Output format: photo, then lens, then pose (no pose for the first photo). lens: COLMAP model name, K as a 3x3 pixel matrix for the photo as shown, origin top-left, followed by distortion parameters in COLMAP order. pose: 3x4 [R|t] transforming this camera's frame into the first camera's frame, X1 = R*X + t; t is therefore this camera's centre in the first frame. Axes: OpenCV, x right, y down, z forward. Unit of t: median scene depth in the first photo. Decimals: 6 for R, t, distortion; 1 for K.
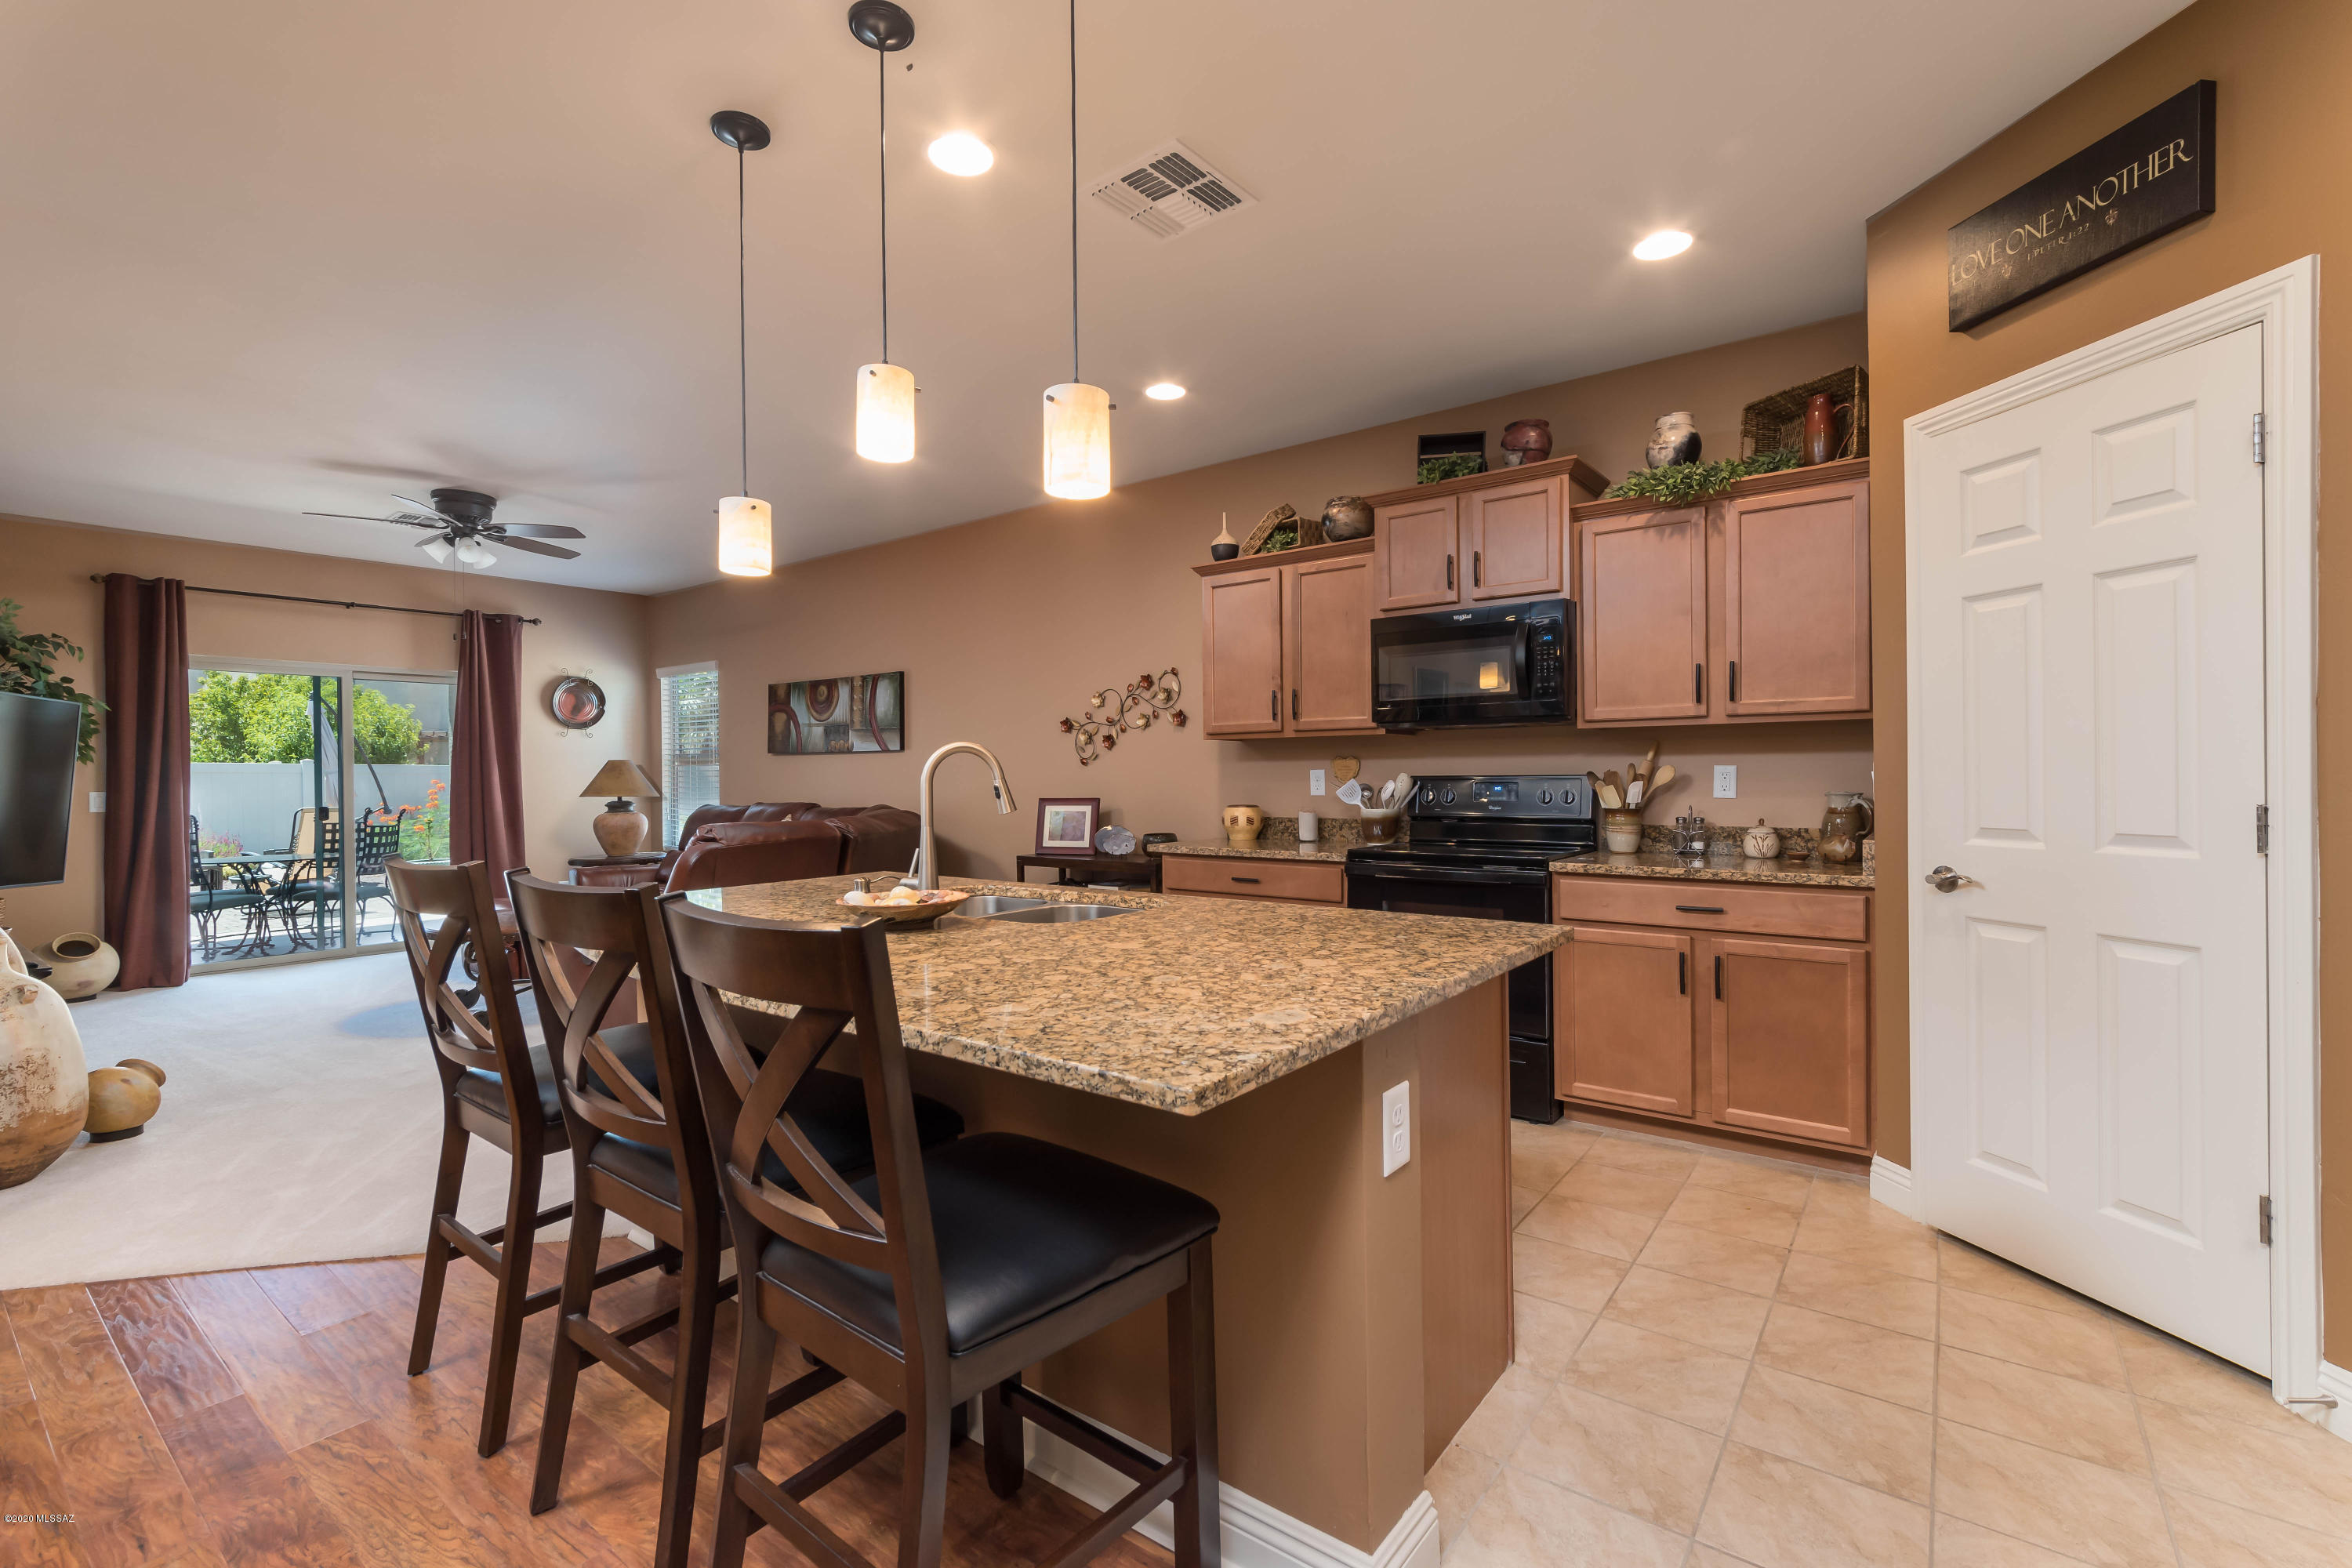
lens RADIAL K [[1023.2, 0, 1175.6], [0, 1023.2, 781.1], [0, 0, 1]] dist [-0.001662, 0.001318]
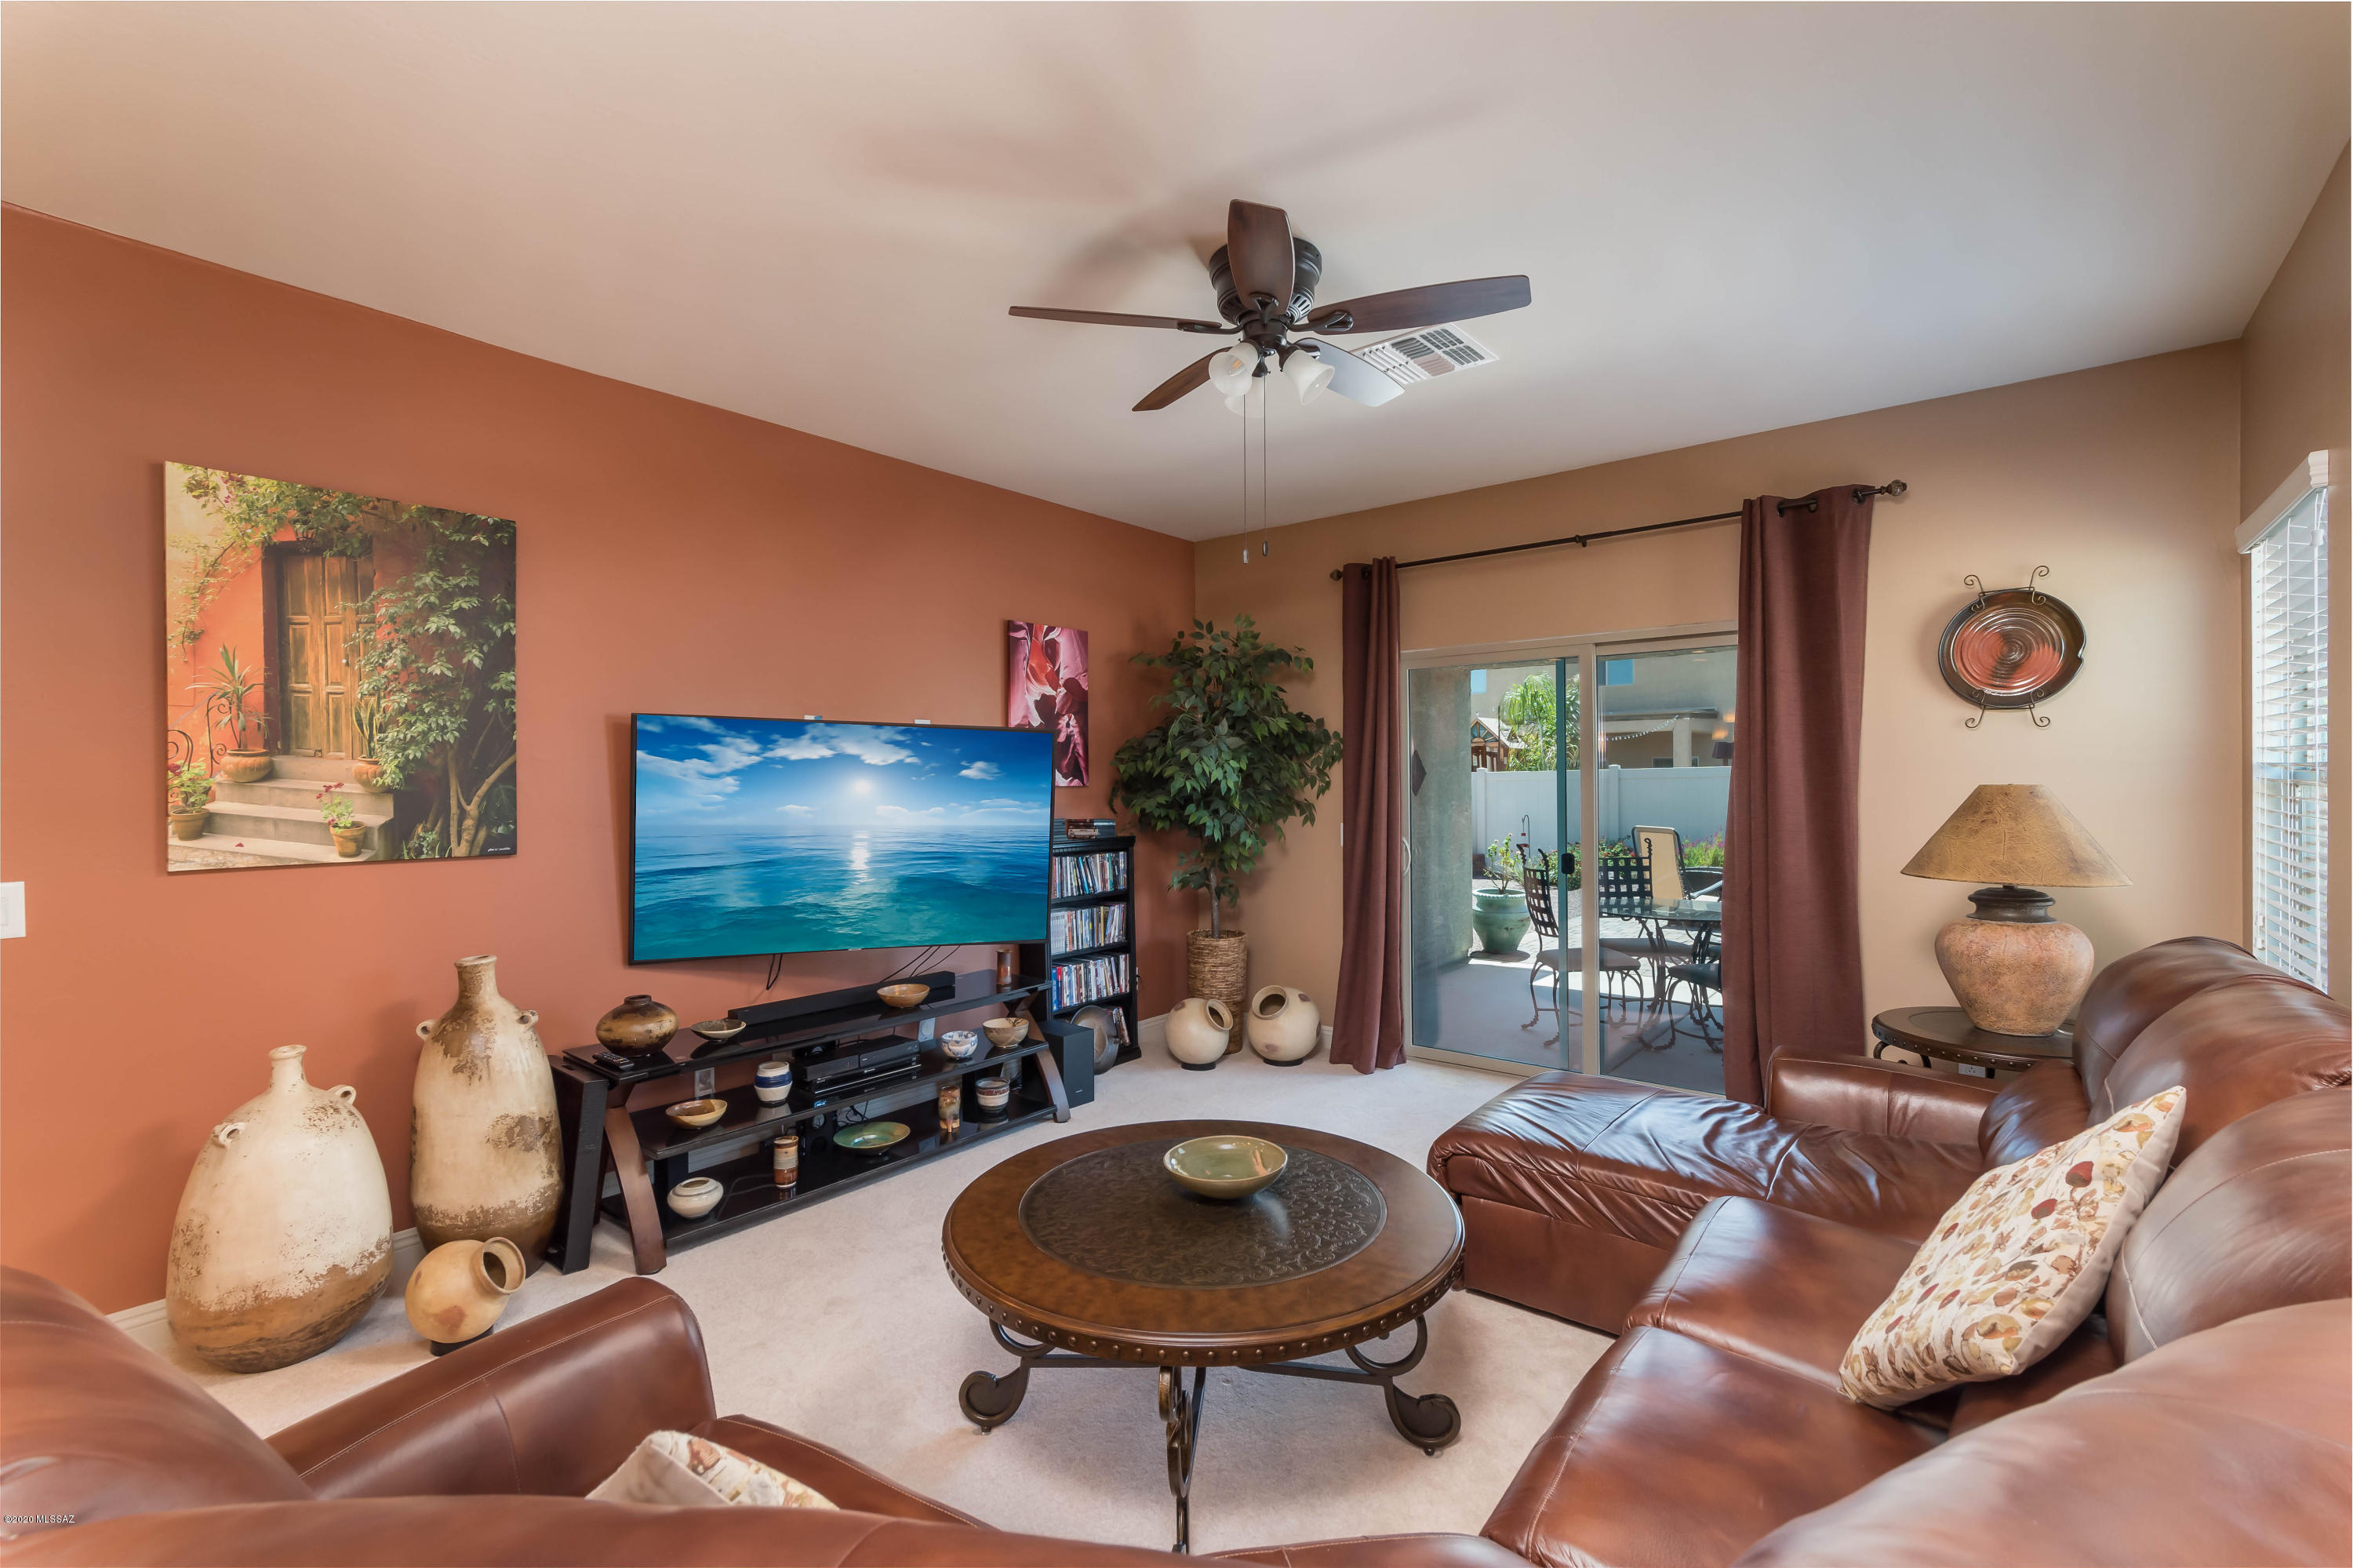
lens RADIAL K [[1023.6, 0, 1174.0], [0, 1023.6, 782.1], [0, 0, 1]] dist [-0.001662, 0.001318]
pose [[-0.031287, 0.012564, -0.999431, -0.152407], [0.001819, 0.999920, 0.012514, -0.028130], [0.999509, -0.001427, -0.031307, 0.720531]]
